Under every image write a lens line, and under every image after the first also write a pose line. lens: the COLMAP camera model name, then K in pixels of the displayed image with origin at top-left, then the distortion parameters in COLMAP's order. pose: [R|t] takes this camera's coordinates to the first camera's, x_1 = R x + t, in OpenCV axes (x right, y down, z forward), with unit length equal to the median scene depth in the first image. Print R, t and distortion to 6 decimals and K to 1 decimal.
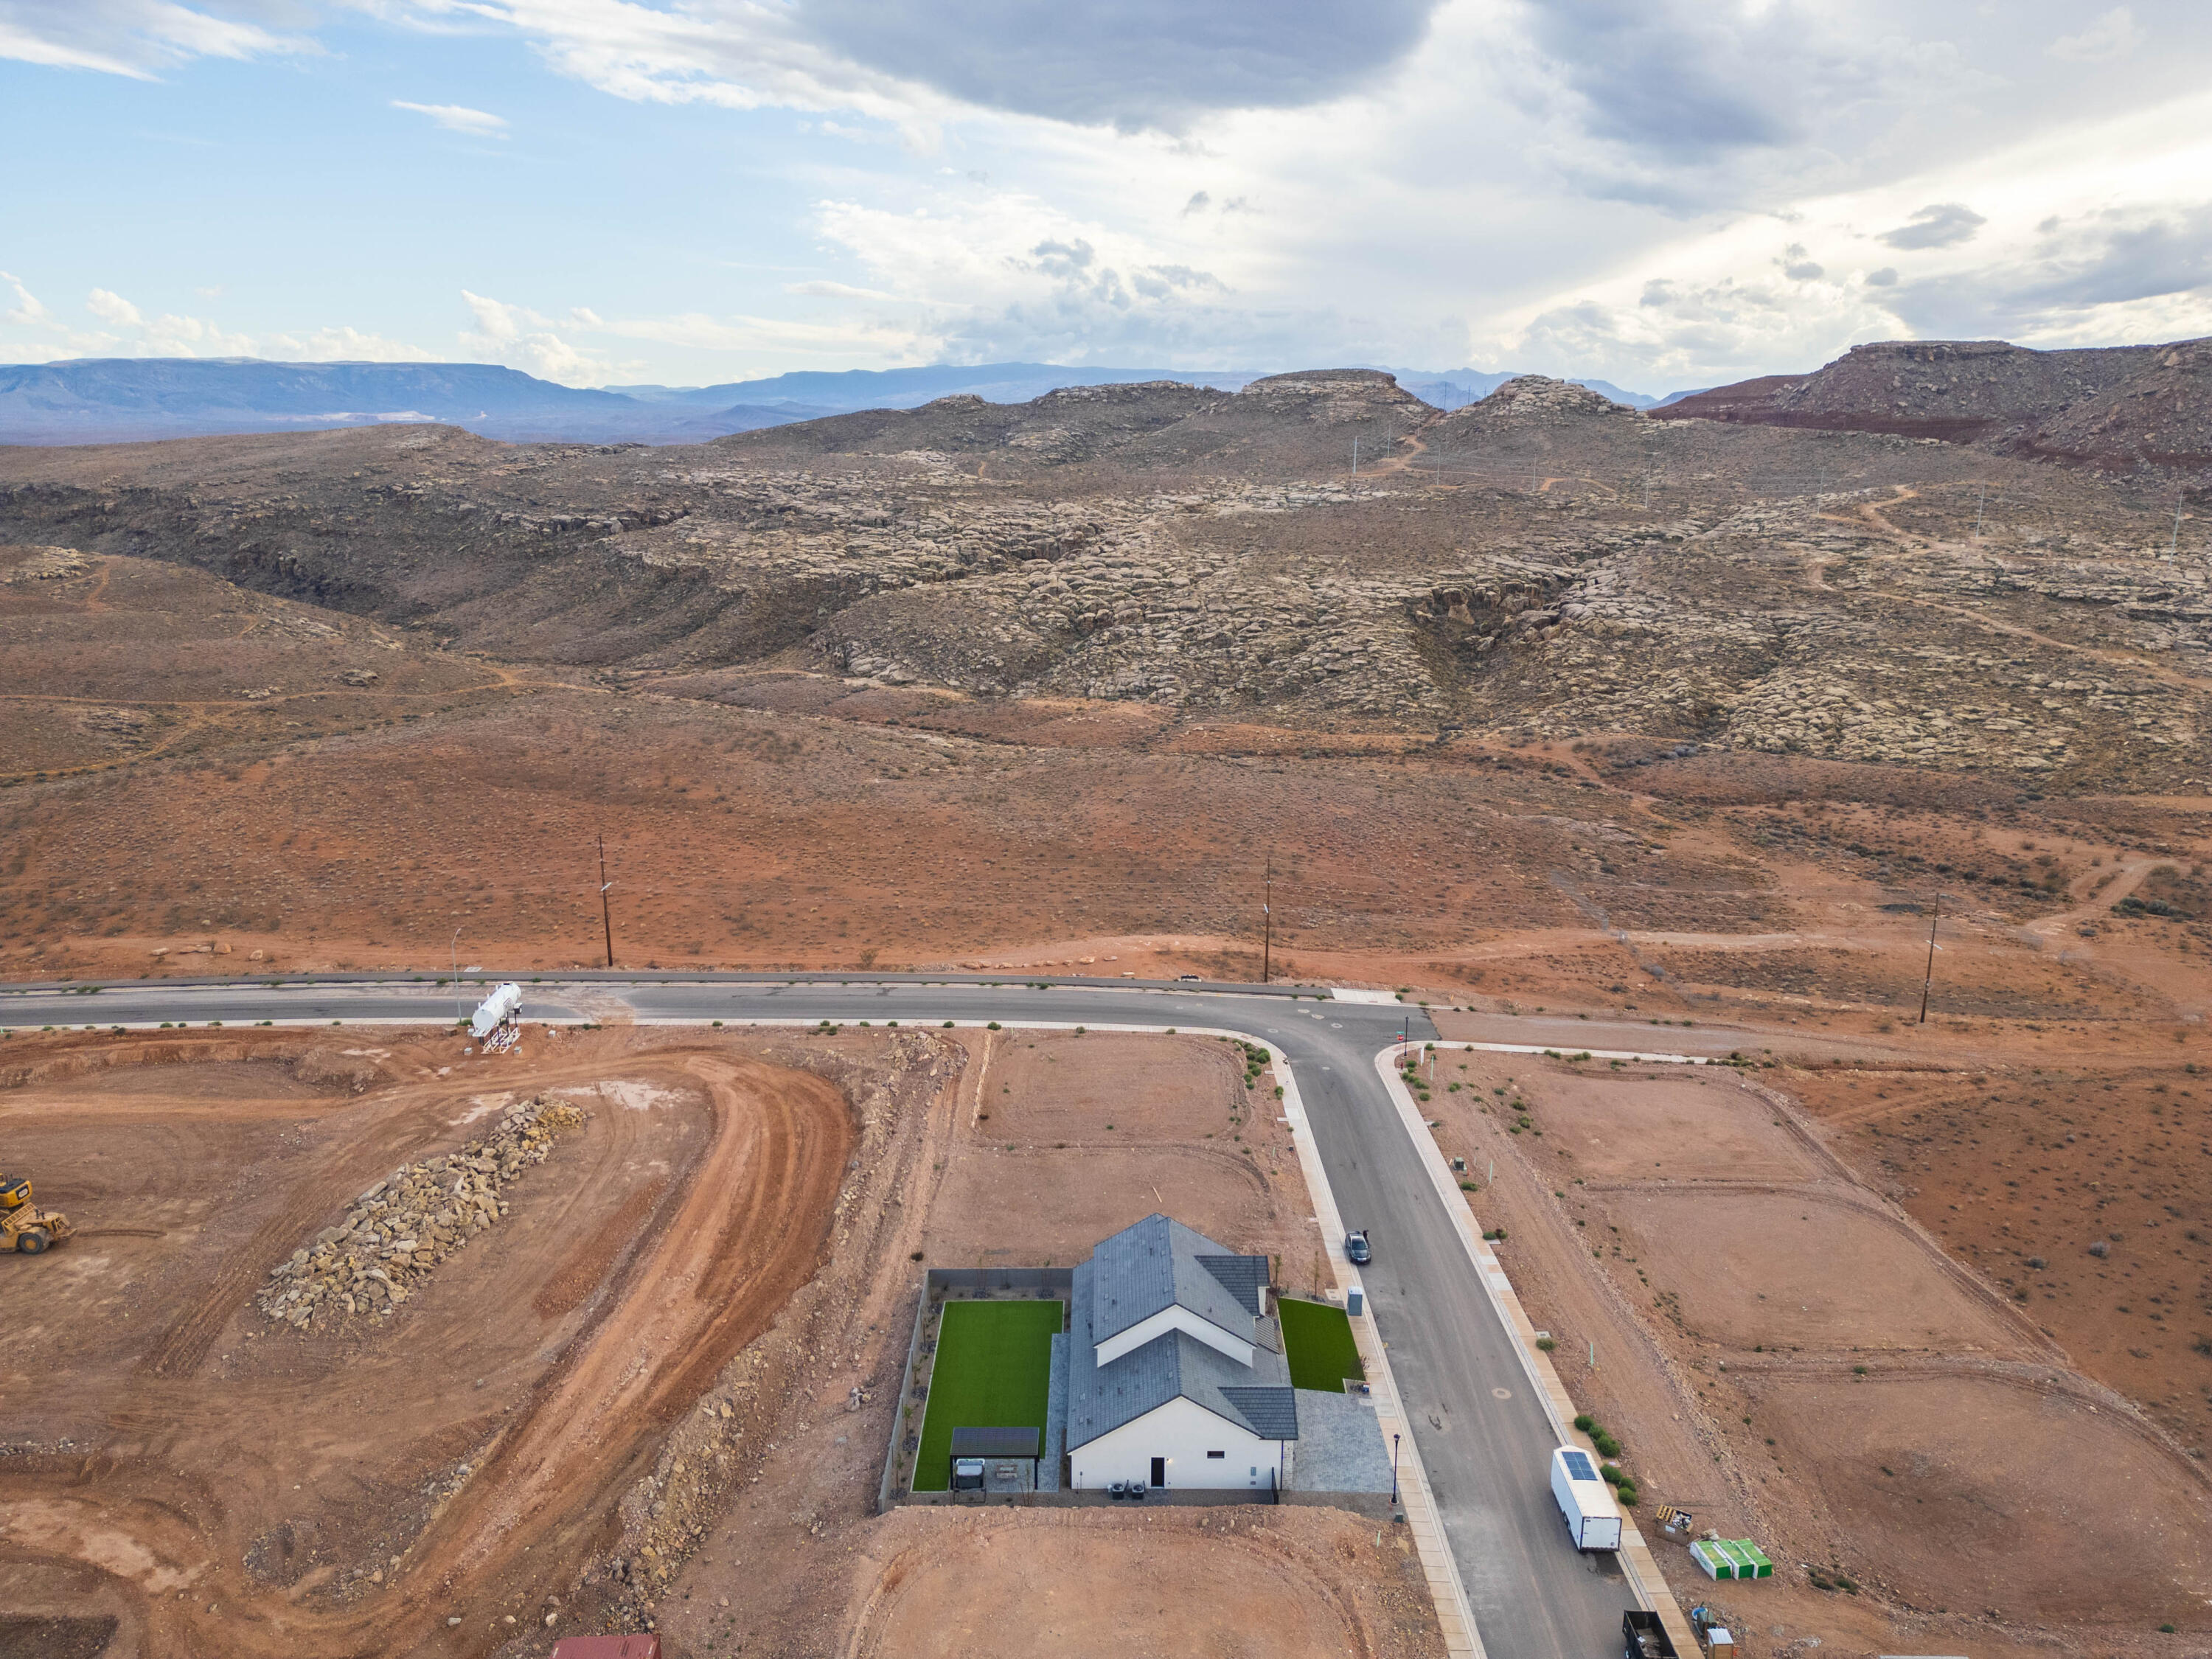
lens RADIAL K [[1544.9, 0, 1109.4], [0, 1544.9, 834.1], [0, 0, 1]] dist [0.091819, -0.093407]
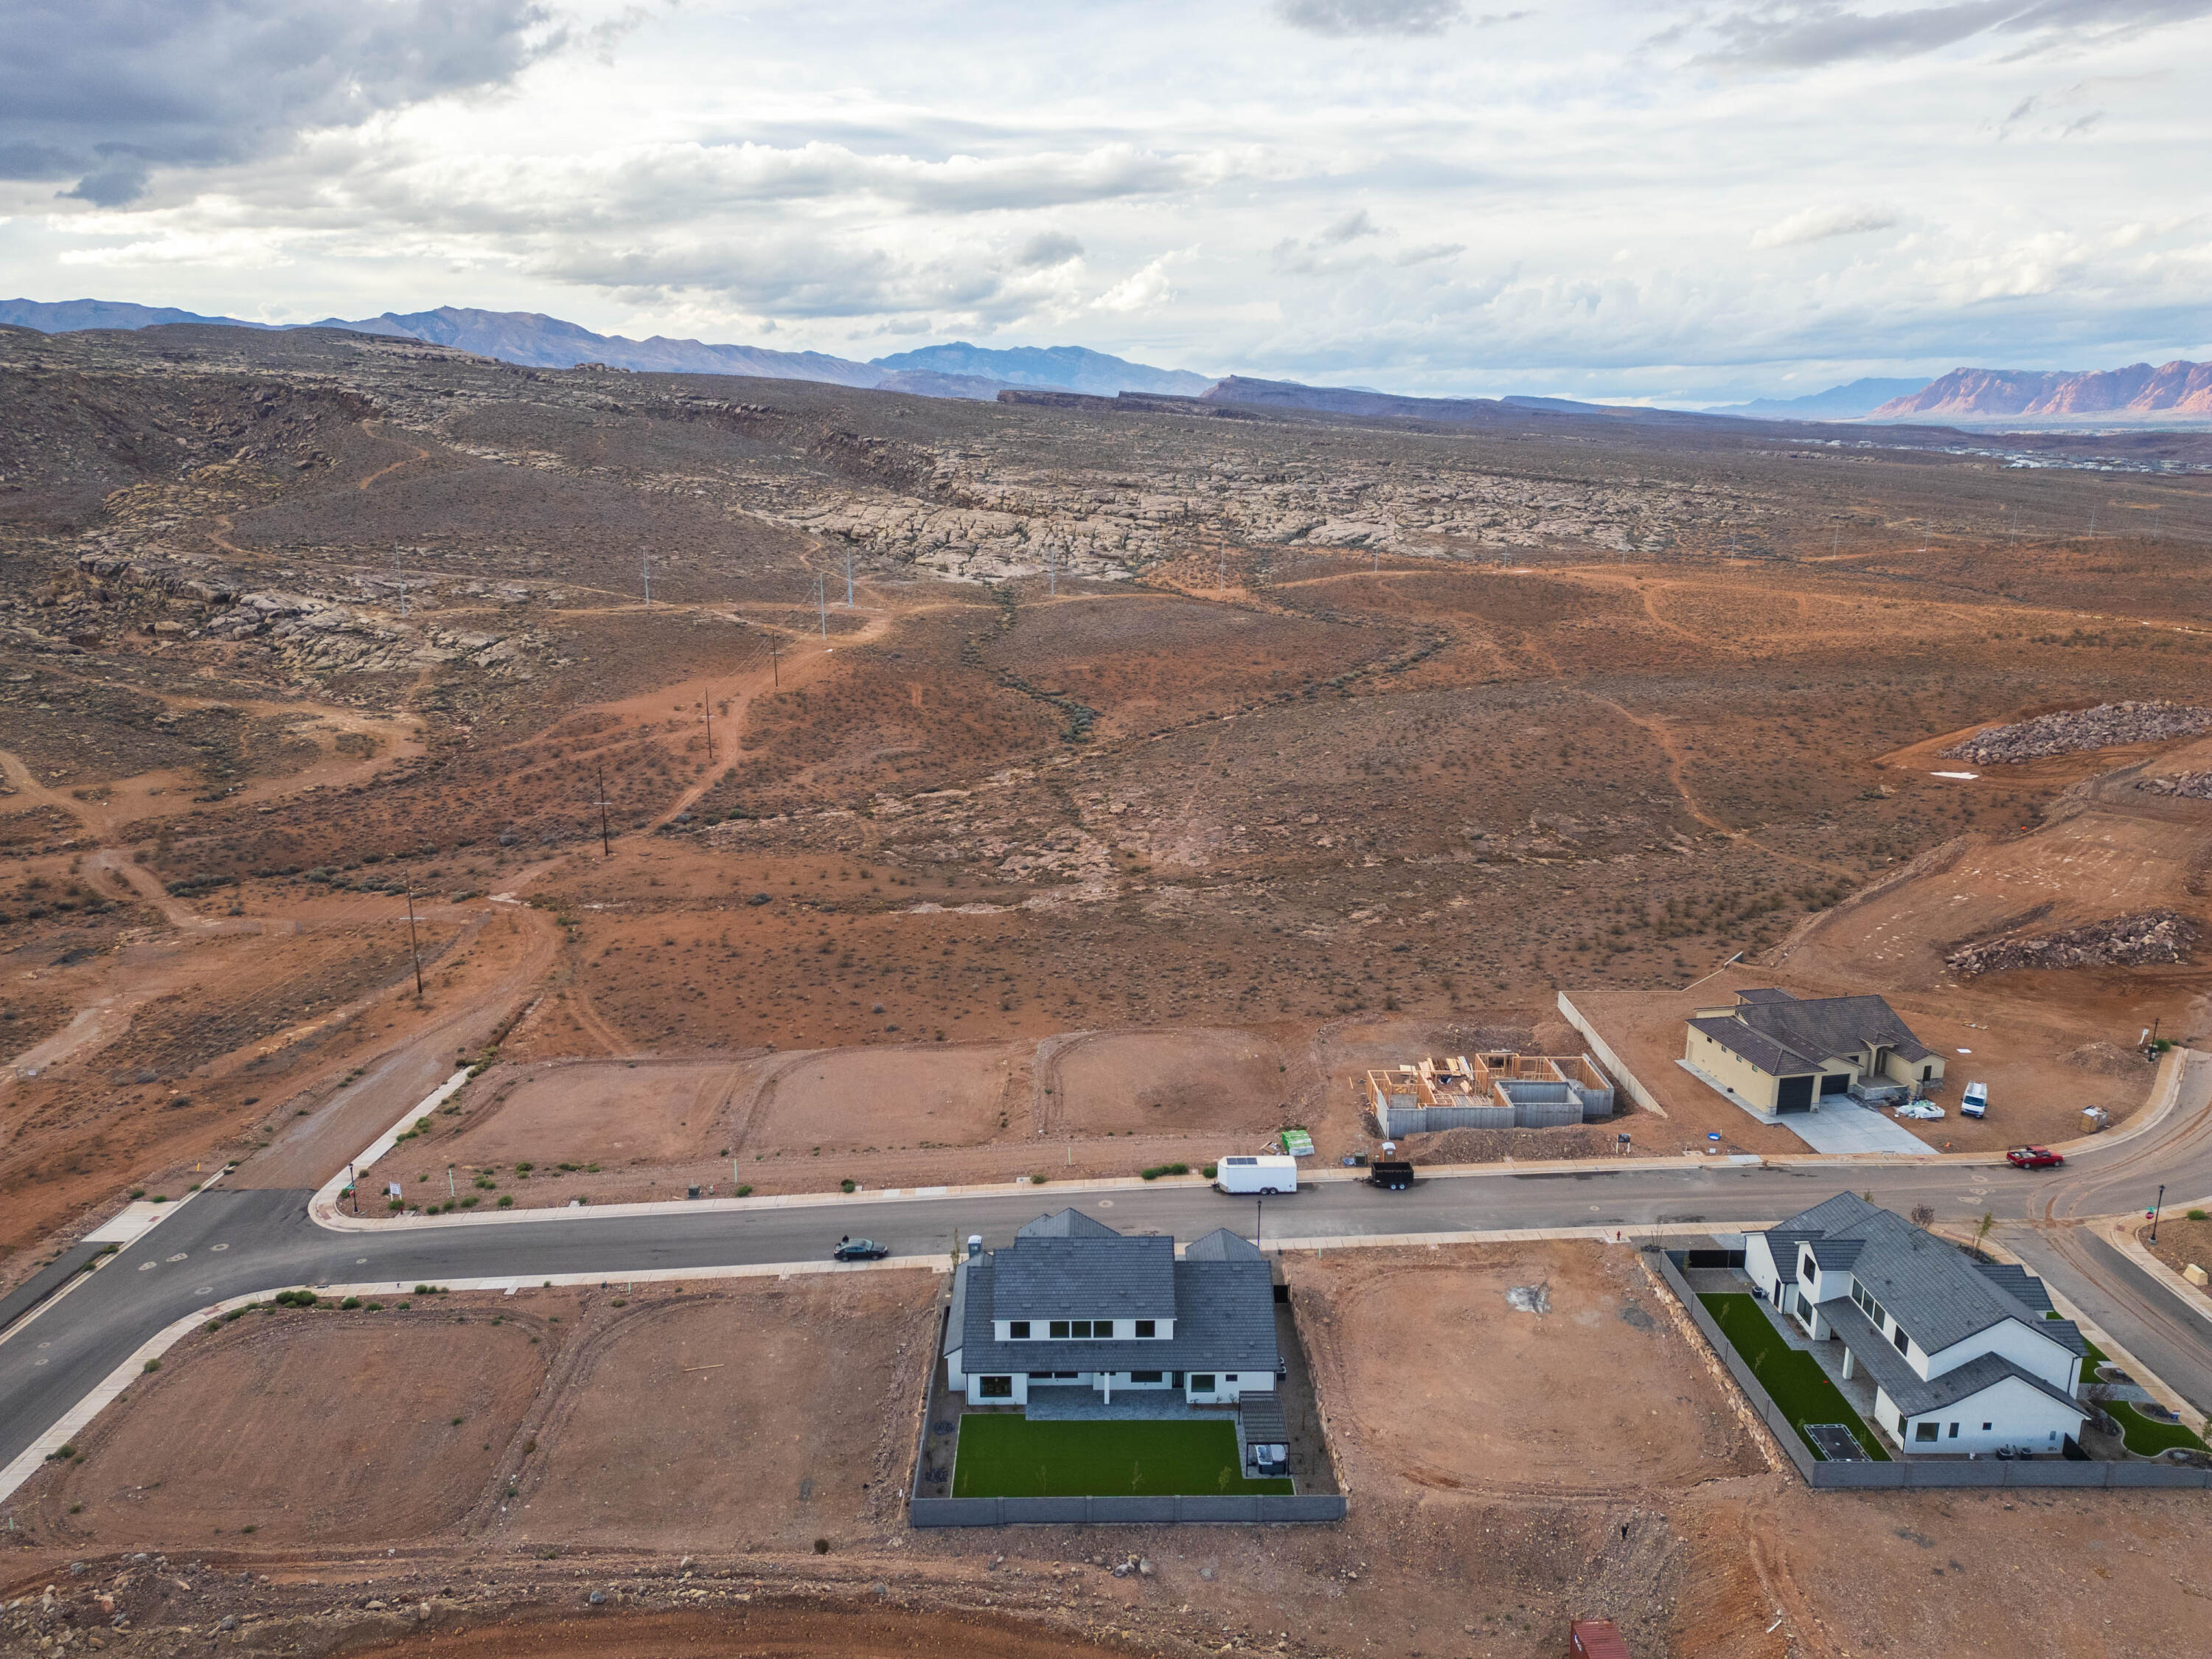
lens RADIAL K [[1549.1, 0, 1108.8], [0, 1549.1, 828.1], [0, 0, 1]] dist [0.084622, -0.083147]
pose [[-0.011603, -0.248766, 0.968494, -0.499092], [0.250358, 0.936987, 0.243672, -0.129234], [-0.968084, 0.245297, 0.051408, 0.485280]]
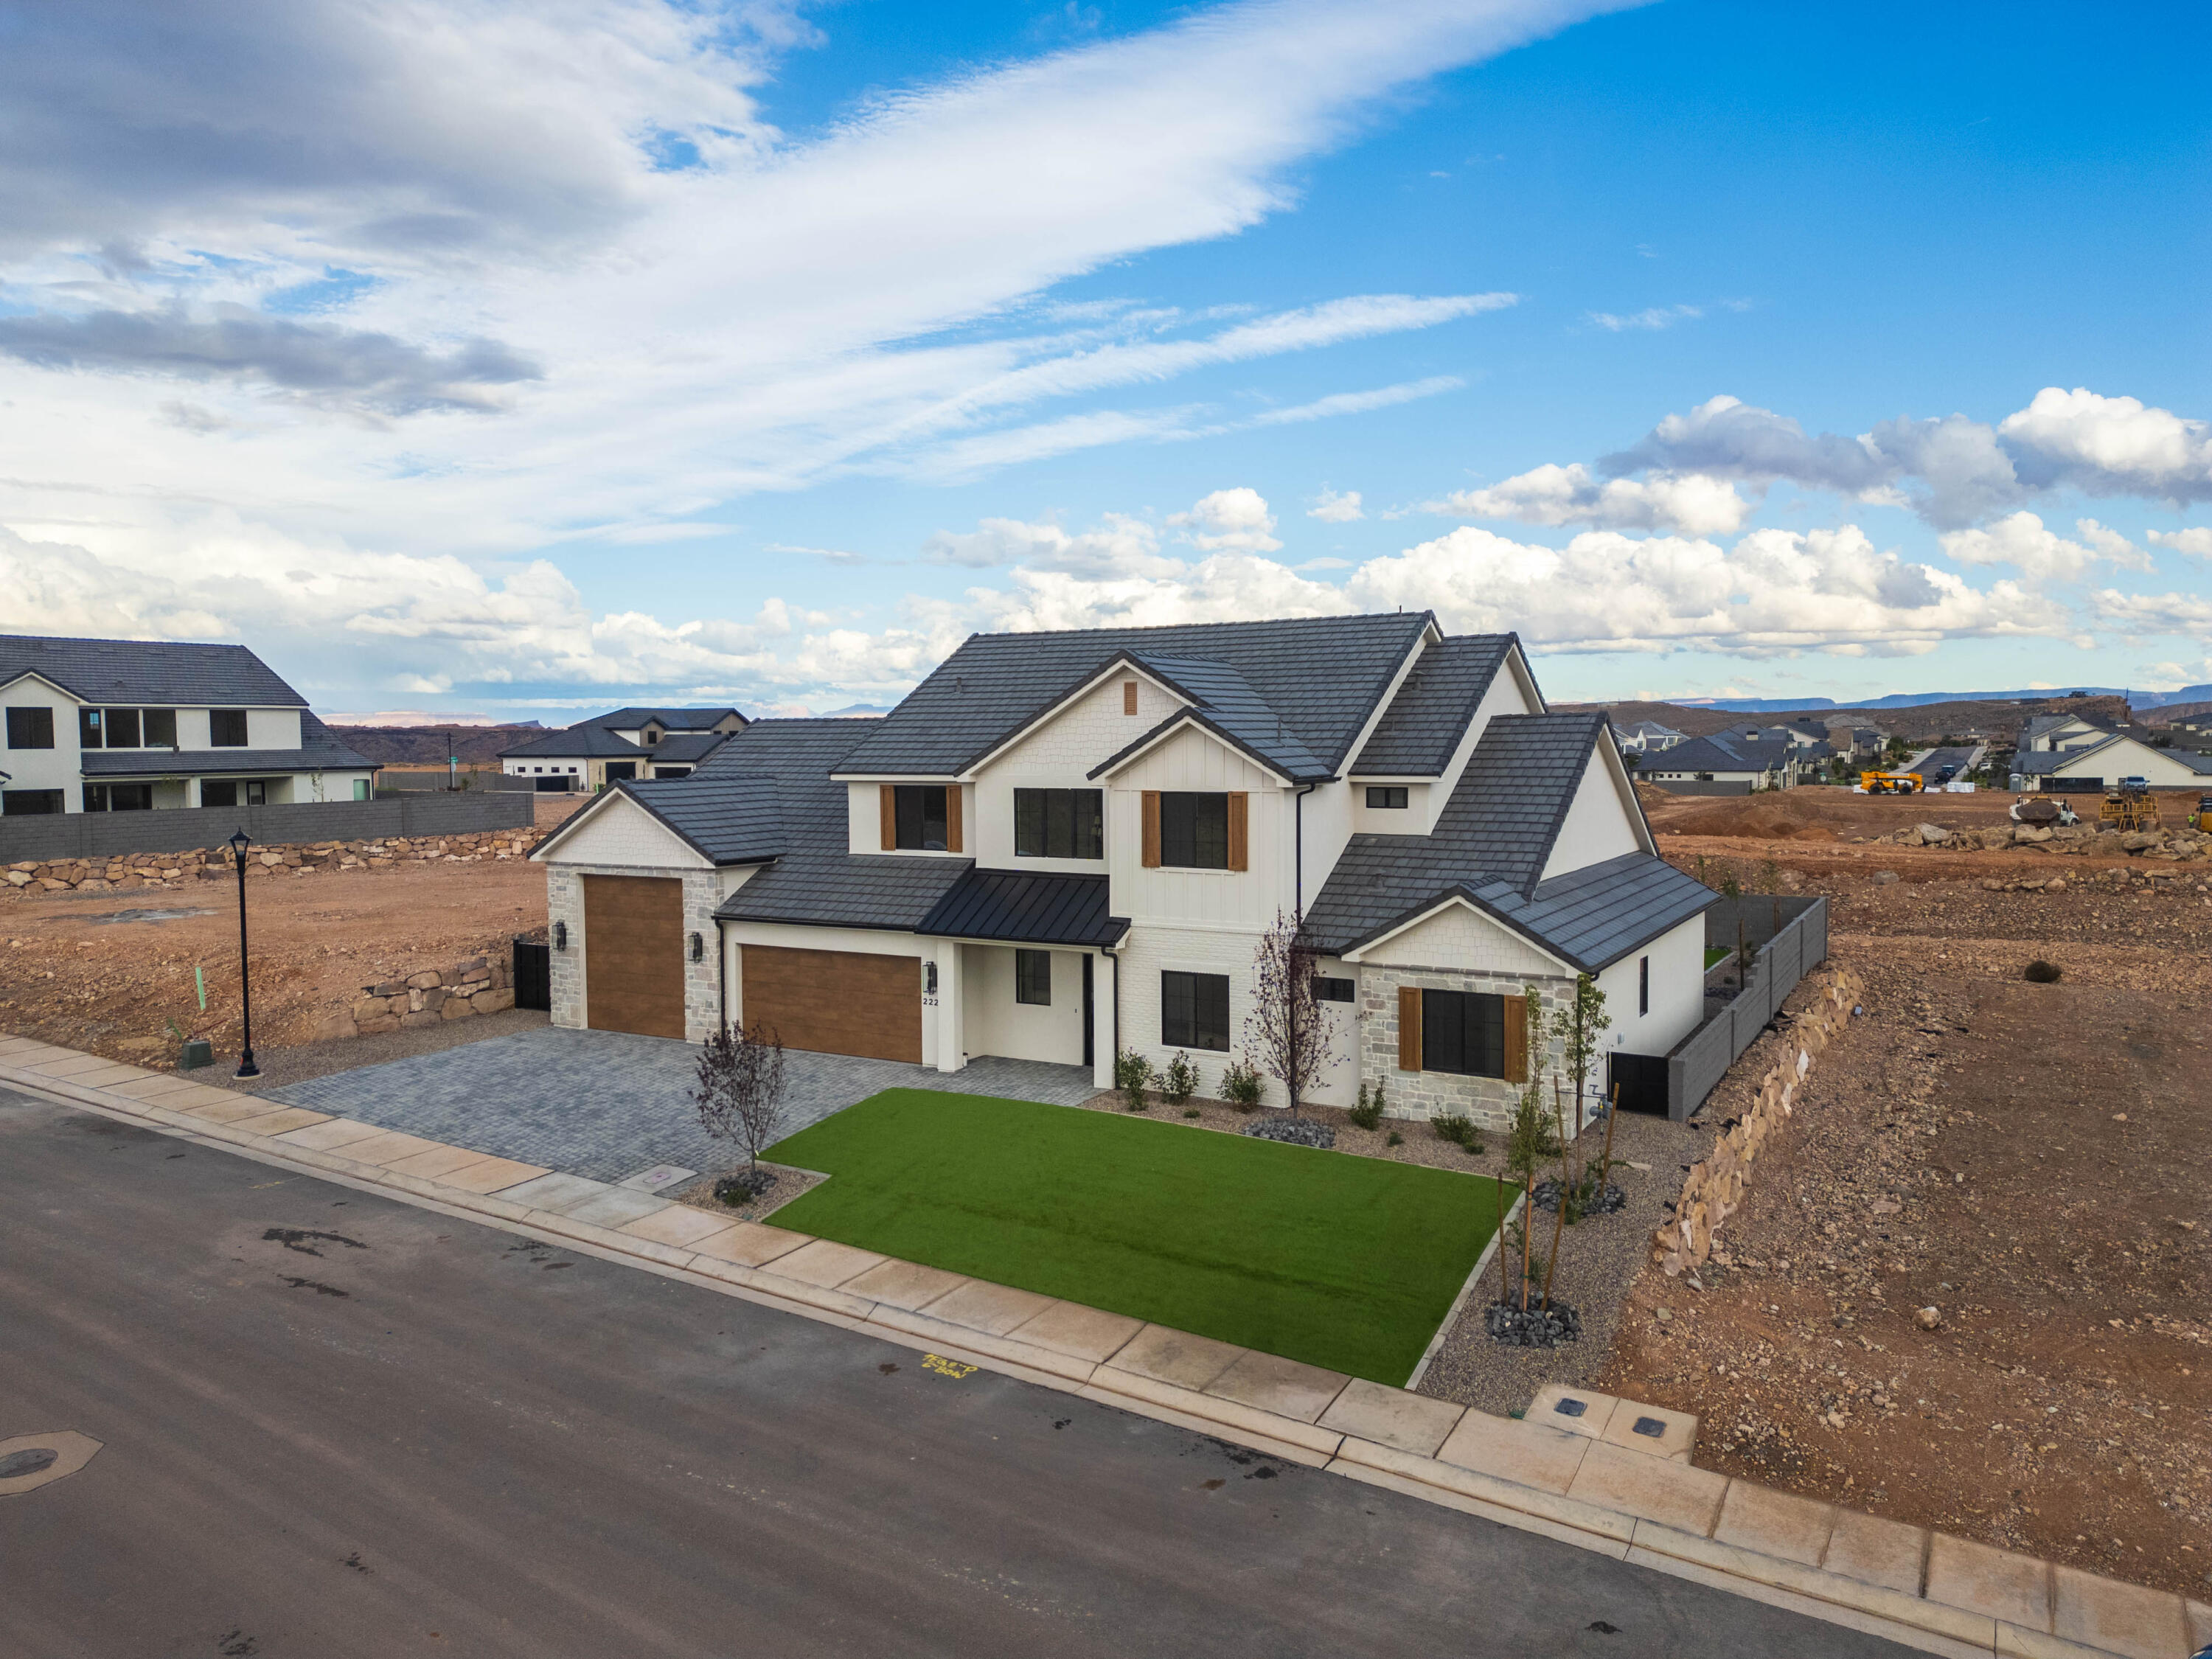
lens RADIAL K [[1544.9, 0, 1109.4], [0, 1544.9, 834.1], [0, 0, 1]] dist [0.091819, -0.093407]
pose [[-0.506564, 0.057409, -0.860289, 0.181287], [-0.211023, 0.959180, 0.188264, 0.143209], [0.835980, 0.276909, -0.473772, 0.641241]]
